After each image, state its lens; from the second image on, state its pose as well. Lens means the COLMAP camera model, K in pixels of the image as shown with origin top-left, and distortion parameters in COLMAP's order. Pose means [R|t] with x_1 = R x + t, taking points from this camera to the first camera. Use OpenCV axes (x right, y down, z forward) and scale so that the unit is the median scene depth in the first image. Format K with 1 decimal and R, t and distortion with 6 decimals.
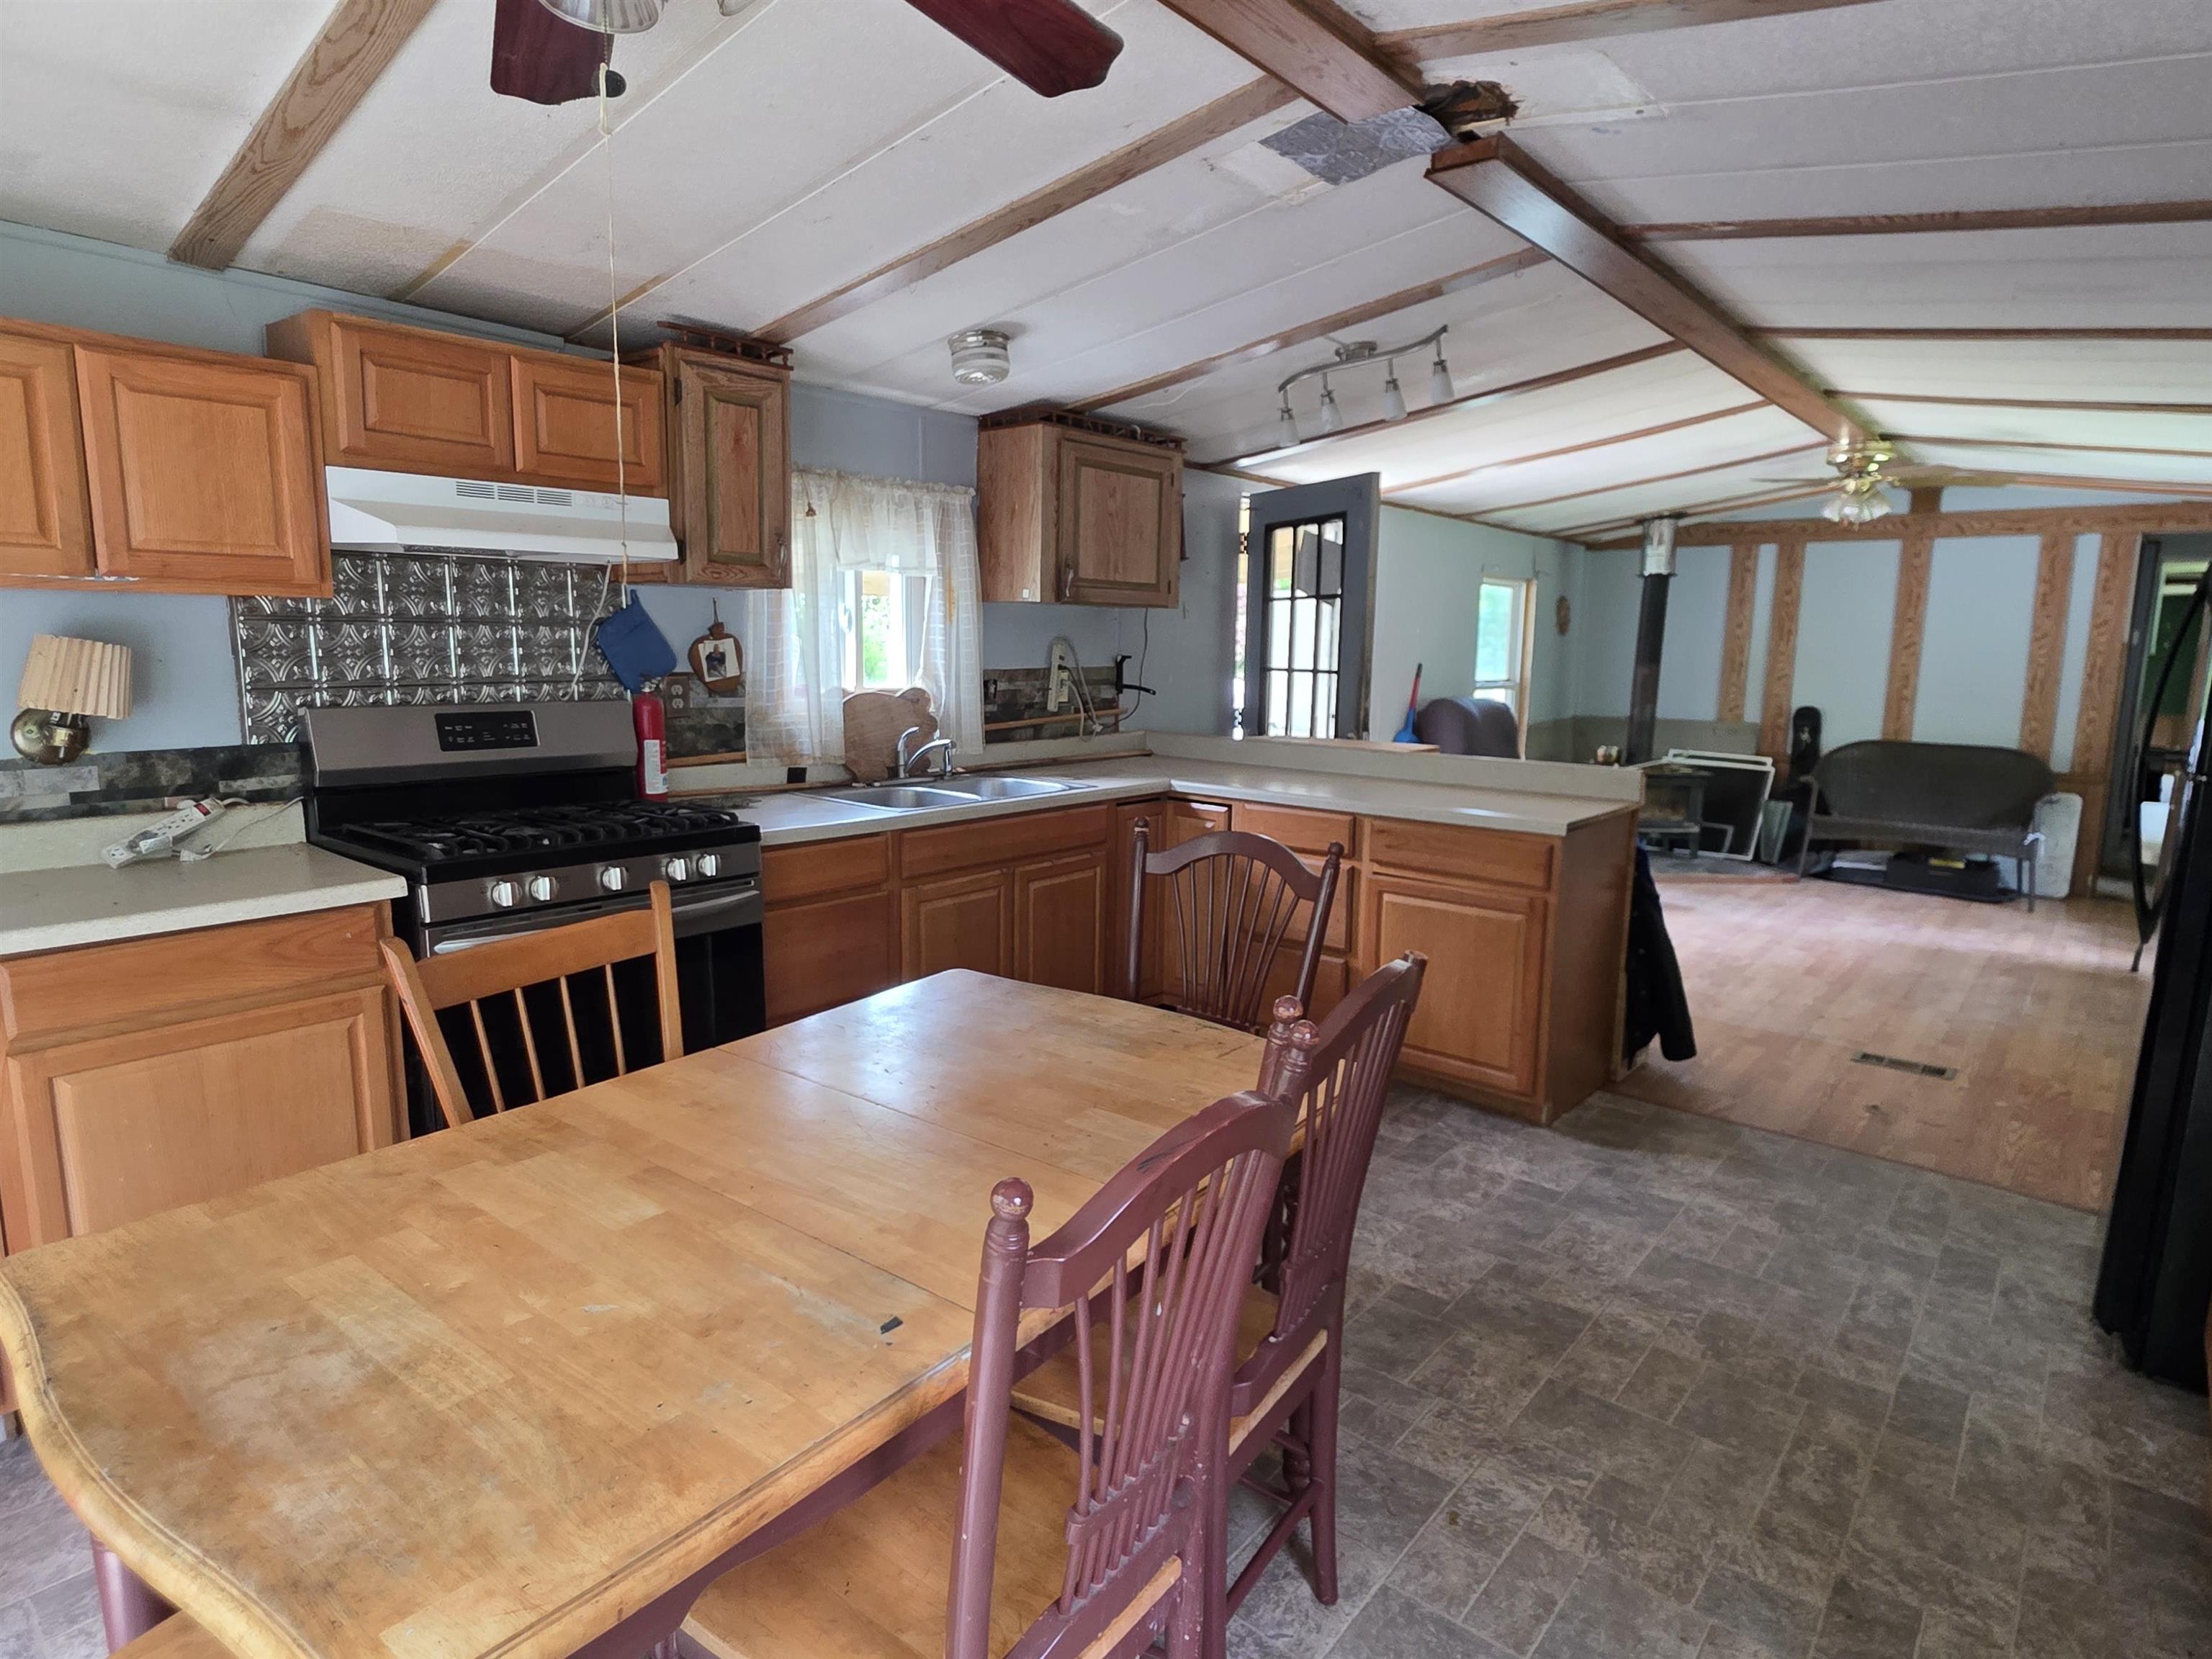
lens RADIAL K [[1216.4, 0, 1106.0], [0, 1216.4, 829.5], [0, 0, 1]] dist [0.004249, -0.001757]
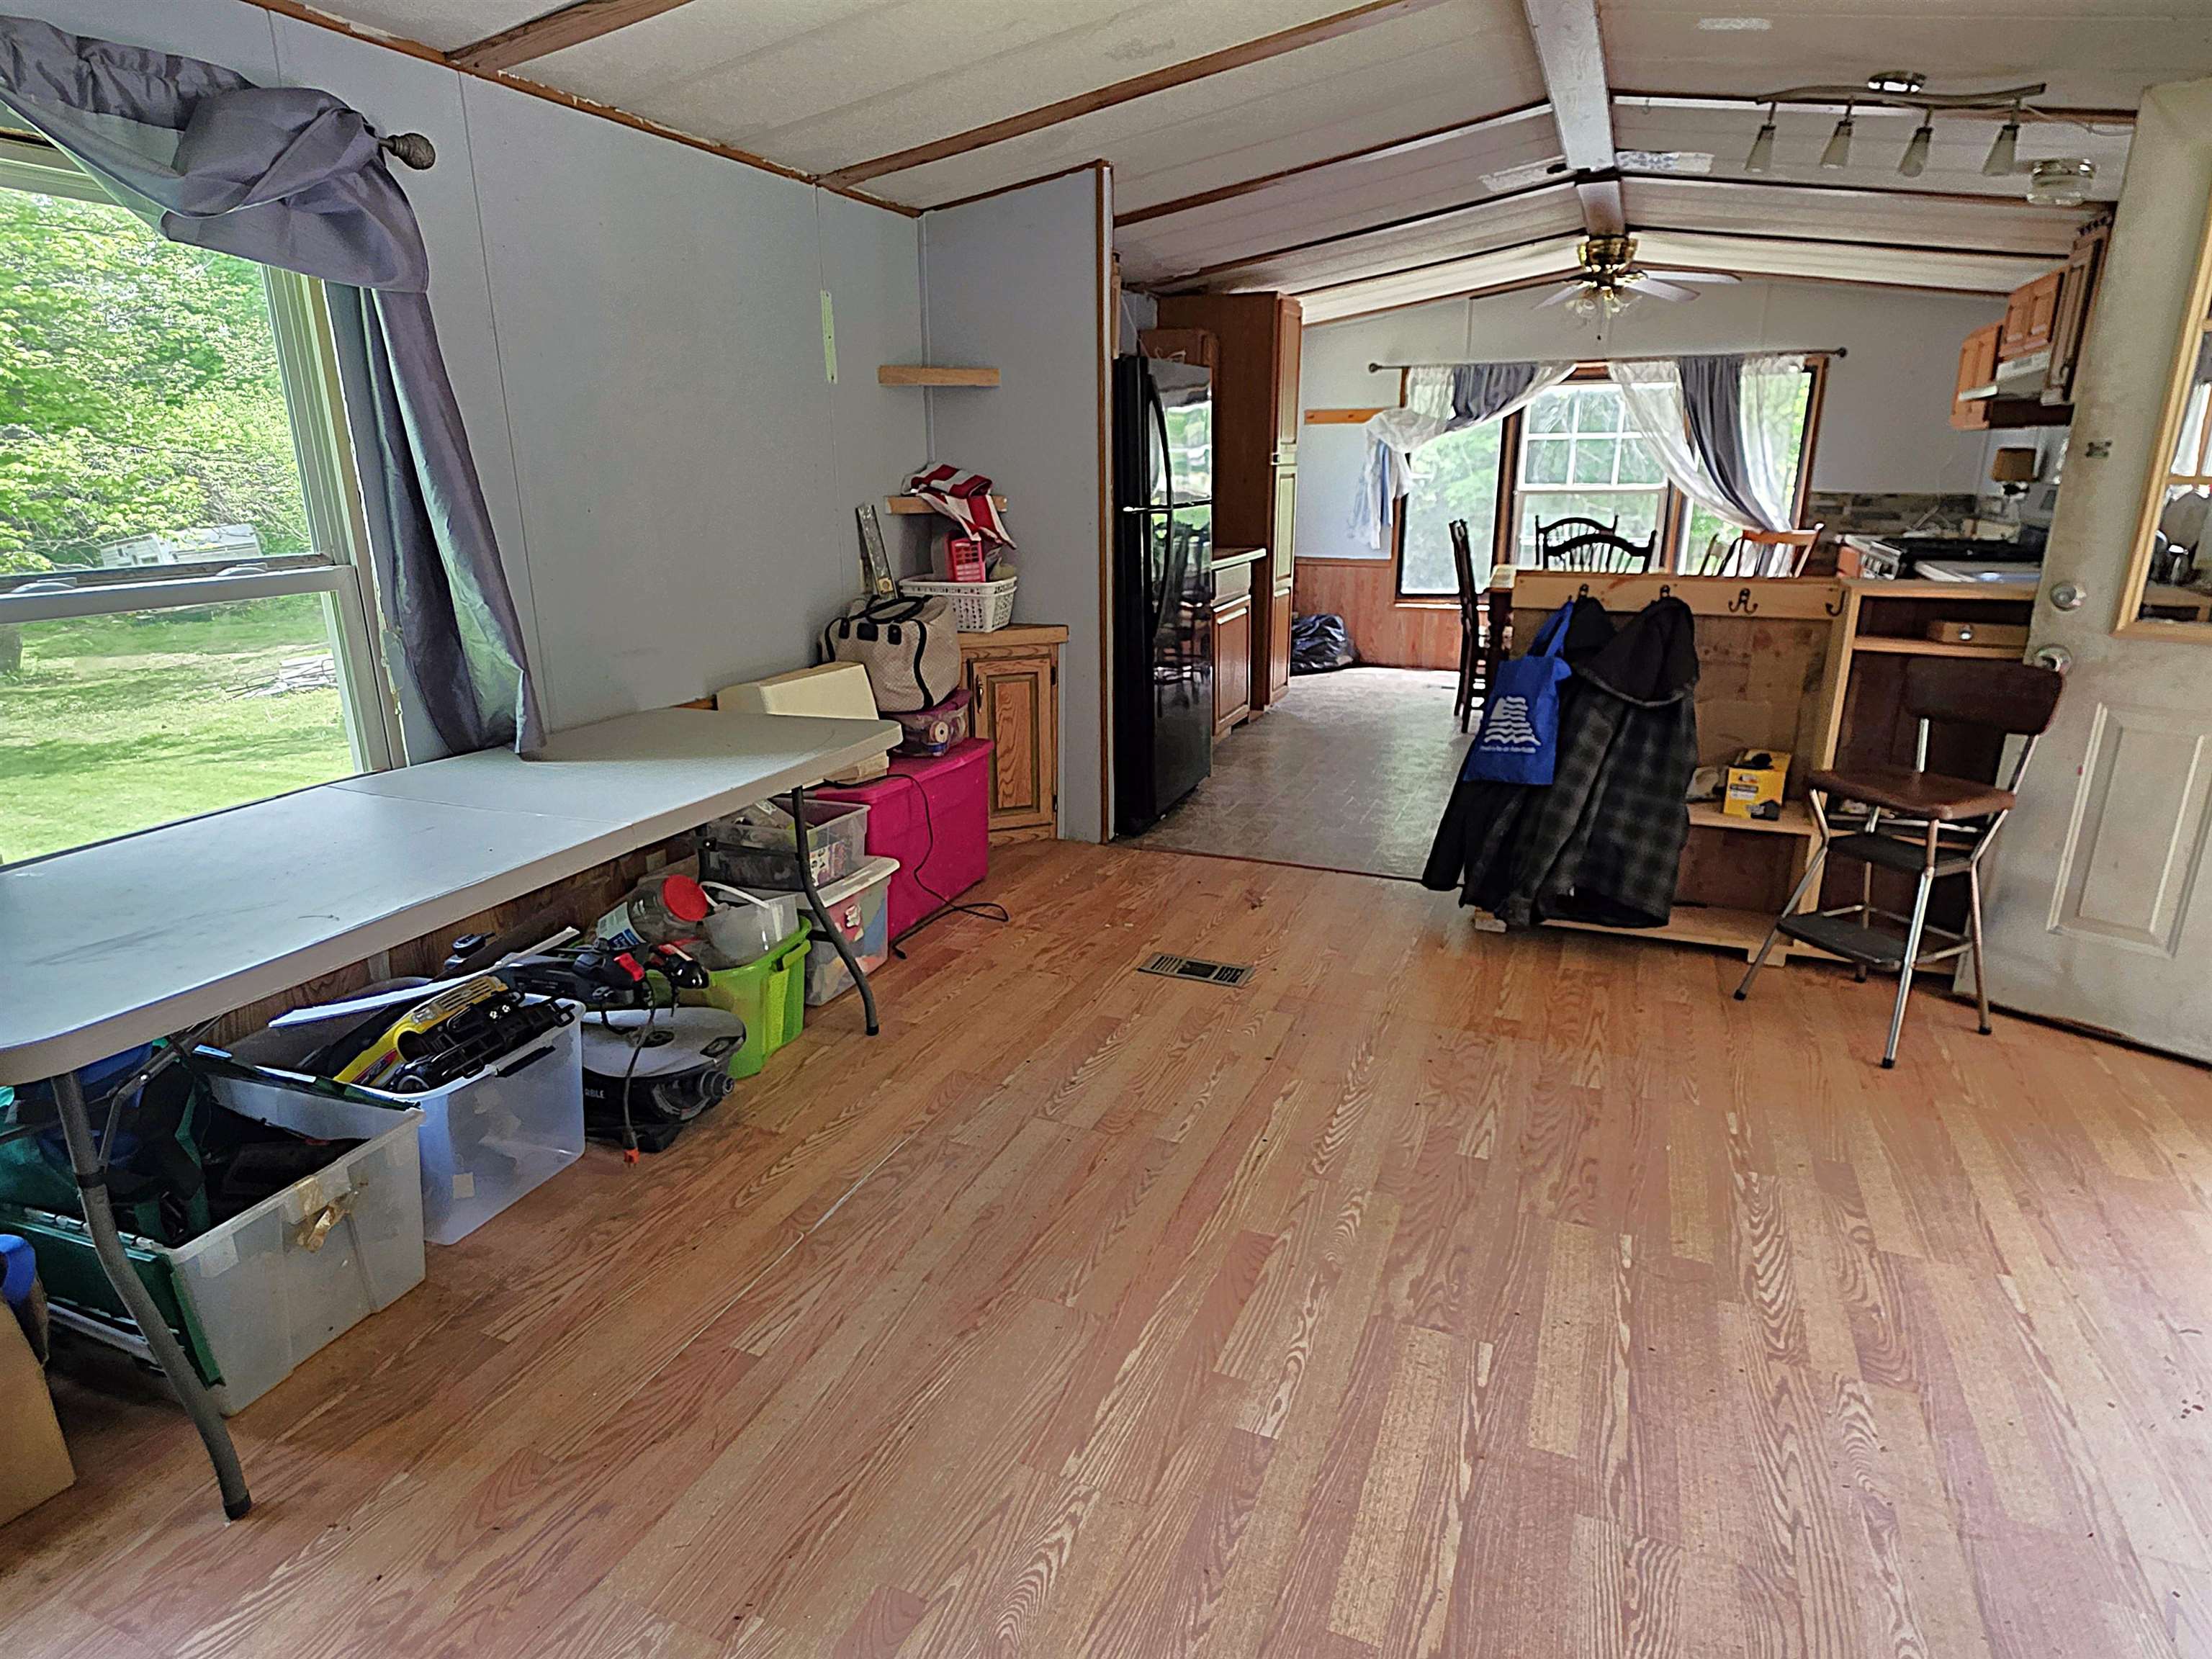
lens RADIAL K [[1219.5, 0, 1106.0], [0, 1219.5, 829.5], [0, 0, 1]] dist [0.001923, -0.000499]
pose [[-0.953871, 0.075457, -0.290581, 0.911051], [-0.056954, 0.904840, 0.421925, -0.216294], [0.294766, 0.419012, -0.858803, 1.586650]]
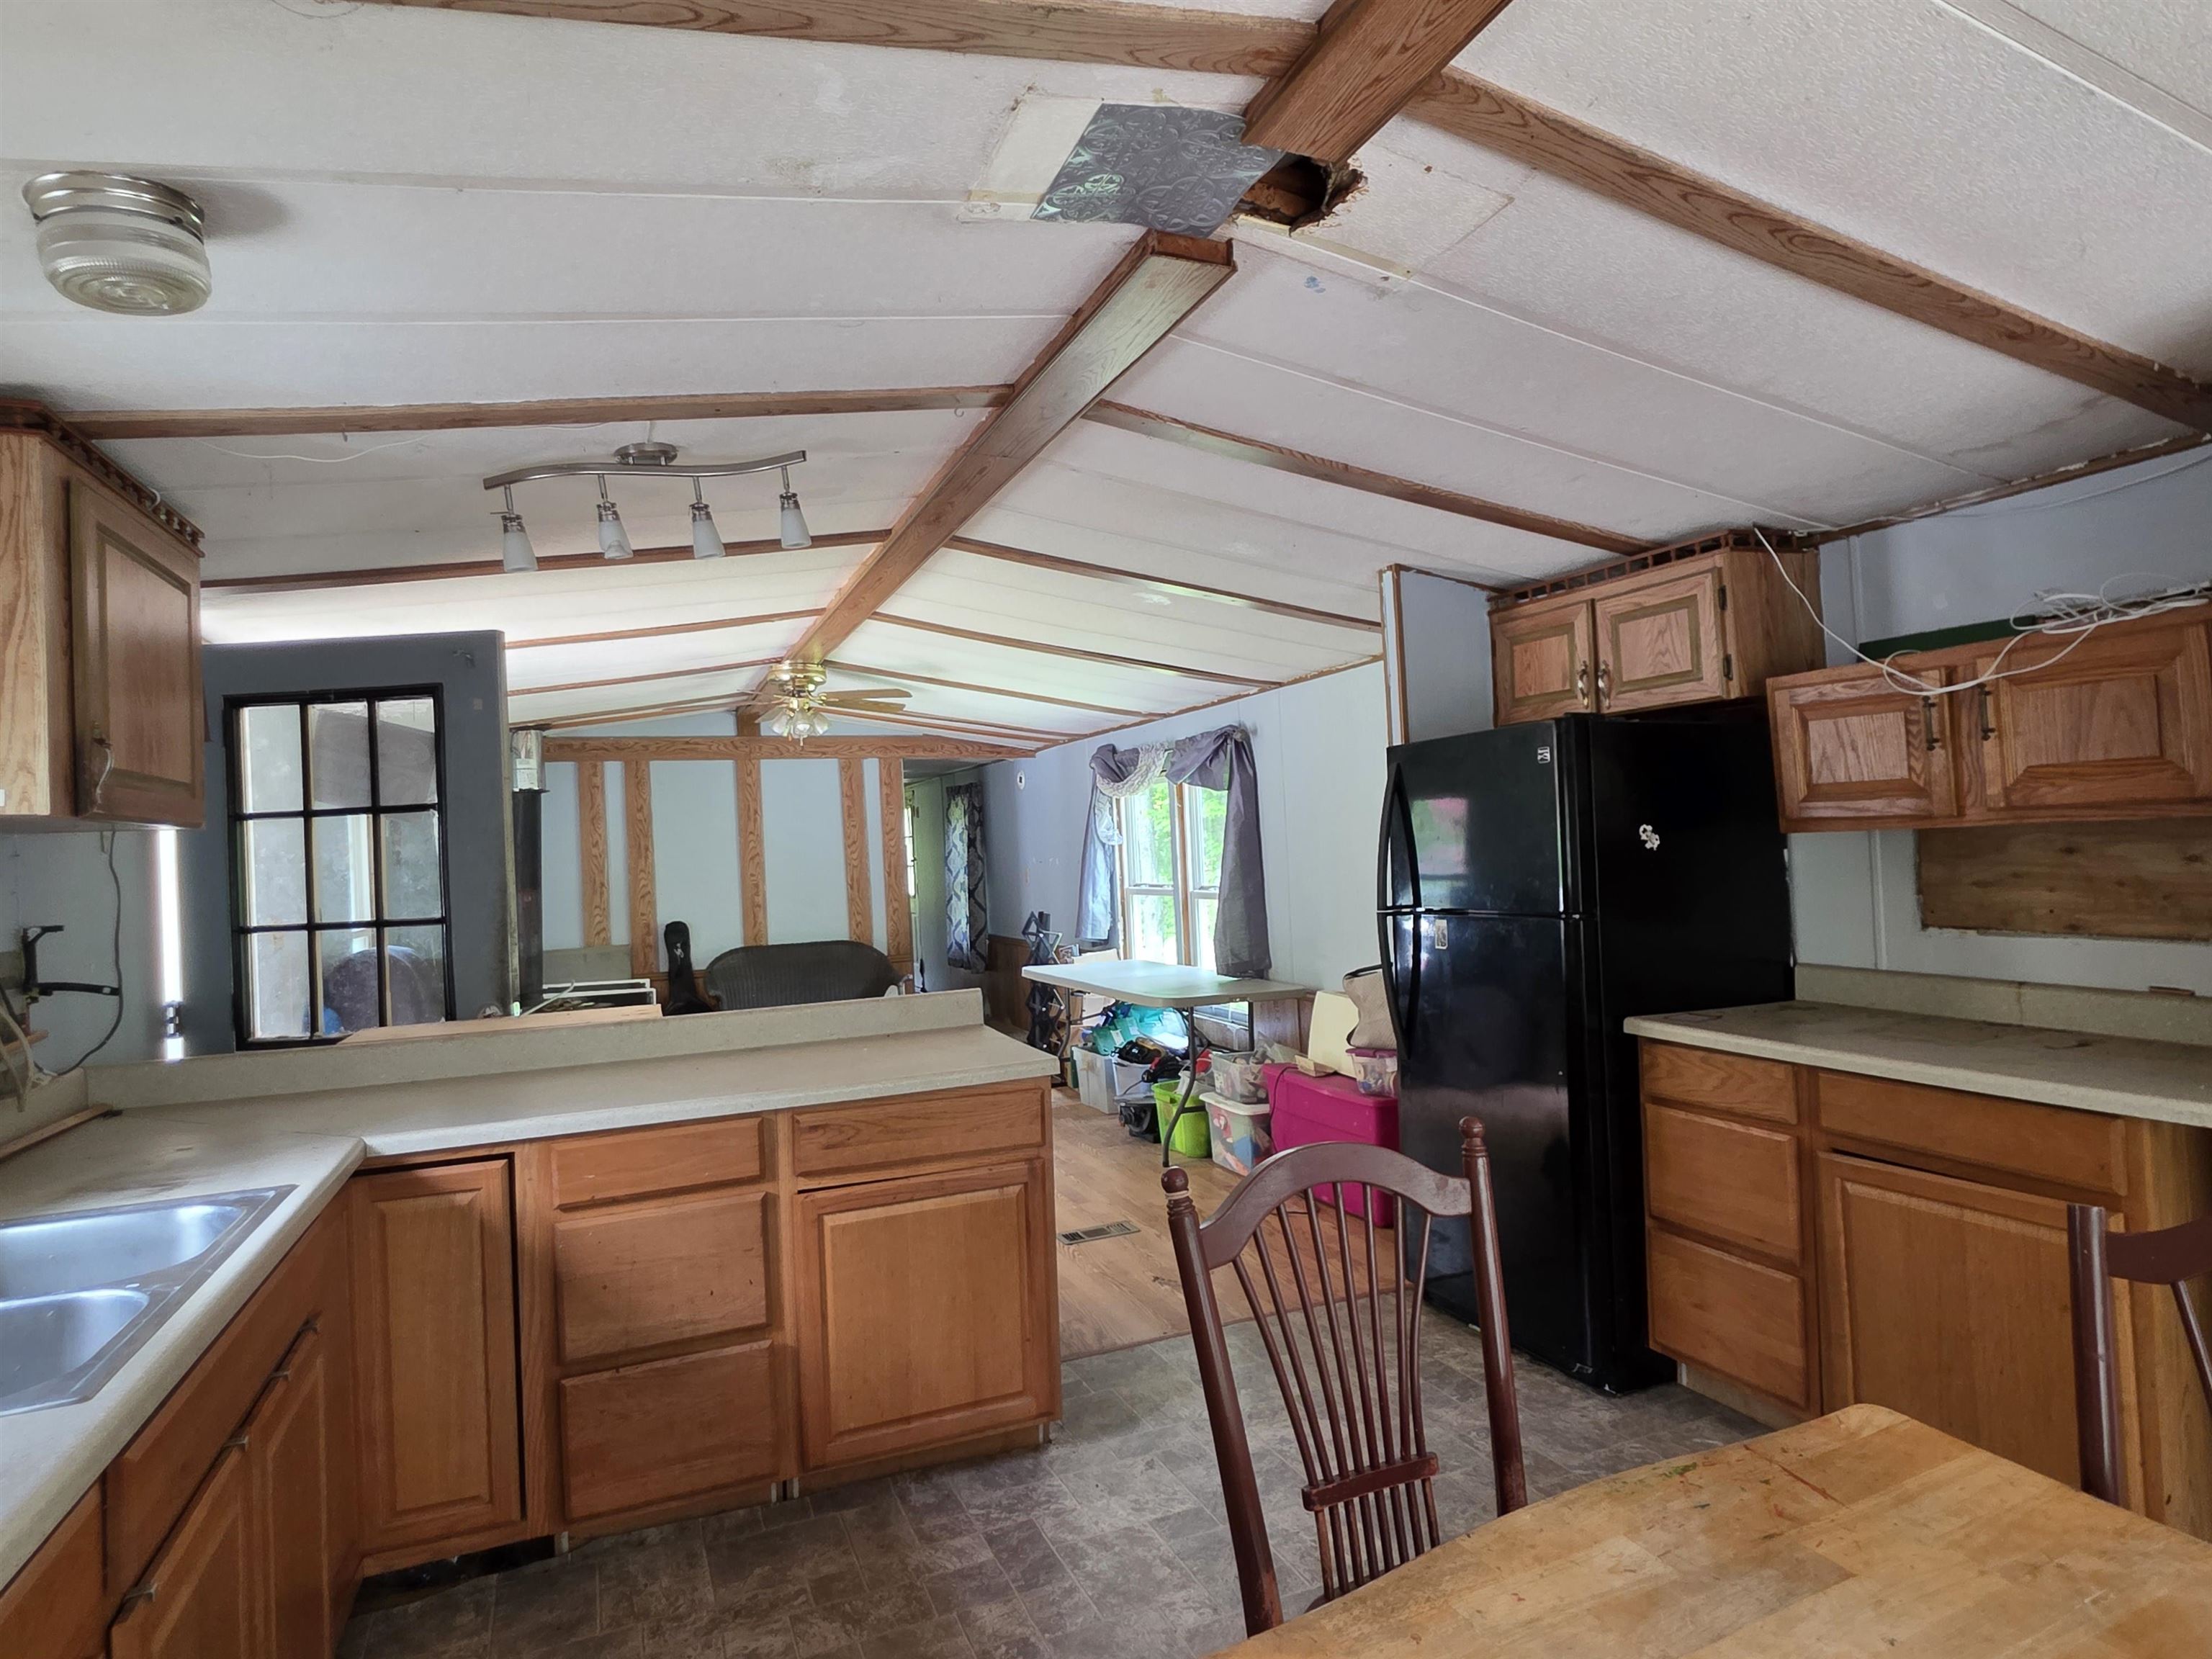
lens RADIAL K [[1216.4, 0, 1106.0], [0, 1216.4, 829.5], [0, 0, 1]] dist [0.004249, -0.001757]
pose [[0.452472, -0.024293, 0.891448, -0.268305], [0.189293, 0.979466, -0.069388, -0.073476], [-0.871457, 0.200141, 0.447779, 0.438426]]
